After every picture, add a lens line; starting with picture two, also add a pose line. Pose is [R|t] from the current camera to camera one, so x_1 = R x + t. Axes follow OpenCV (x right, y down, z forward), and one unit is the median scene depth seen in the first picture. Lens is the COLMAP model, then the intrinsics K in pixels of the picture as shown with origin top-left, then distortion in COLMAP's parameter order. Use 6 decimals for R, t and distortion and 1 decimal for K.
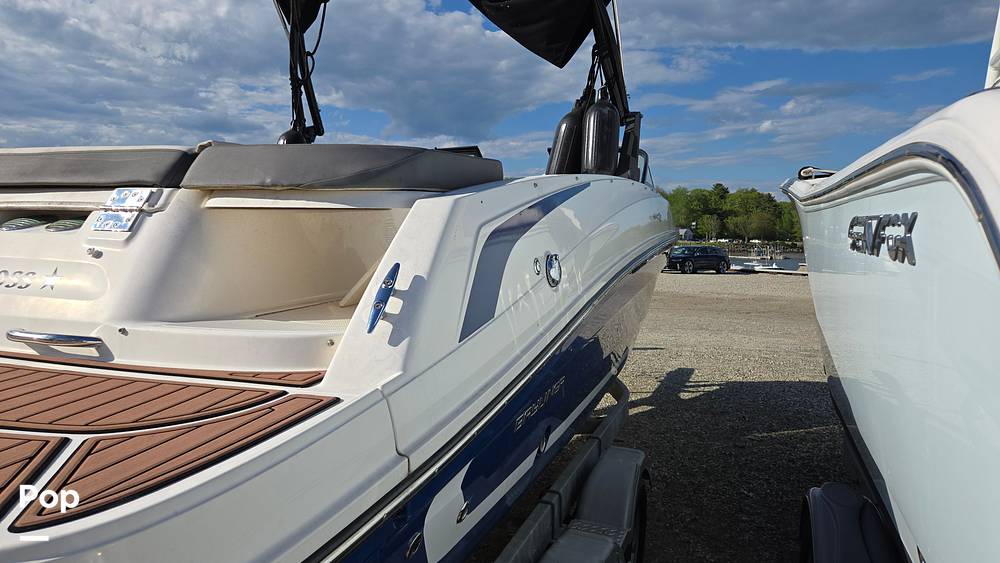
lens RADIAL K [[665.9, 0, 486.6], [0, 665.9, 281.2], [0, 0, 1]] dist [0.076673, -0.055821]
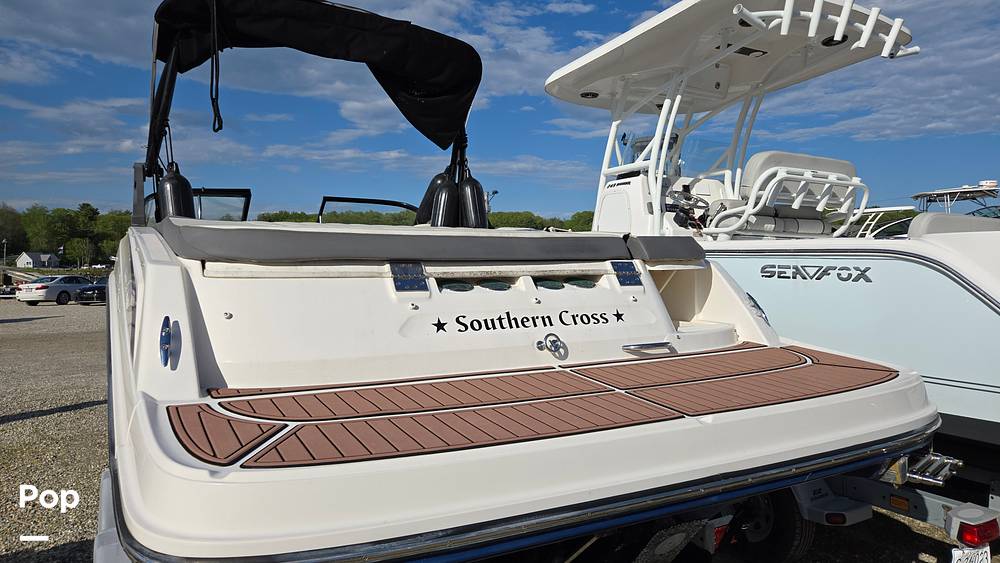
lens RADIAL K [[665.9, 0, 498.2], [0, 665.9, 283.6], [0, 0, 1]] dist [0.076673, -0.055821]
pose [[0.633285, -0.053682, 0.772054, -1.258535], [0.077245, 0.996994, 0.005962, -0.068901], [-0.770054, 0.055862, 0.635529, 0.098159]]
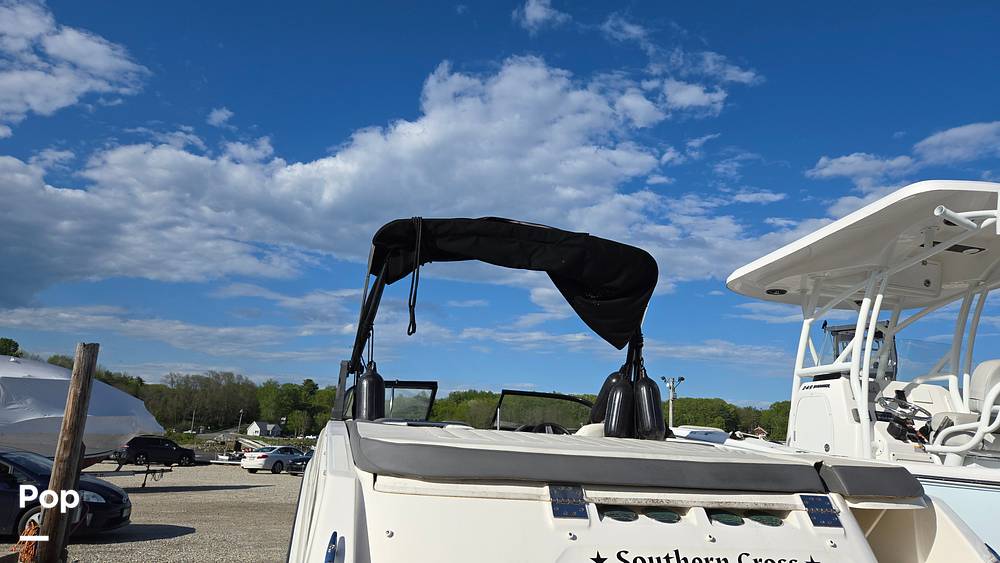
lens RADIAL K [[665.9, 0, 506.1], [0, 665.9, 284.0], [0, 0, 1]] dist [0.076673, -0.055821]
pose [[0.809052, 0.147073, 0.569038, -1.241628], [0.017155, 0.961863, -0.272993, -0.115089], [-0.587487, 0.230628, 0.775674, 0.070853]]
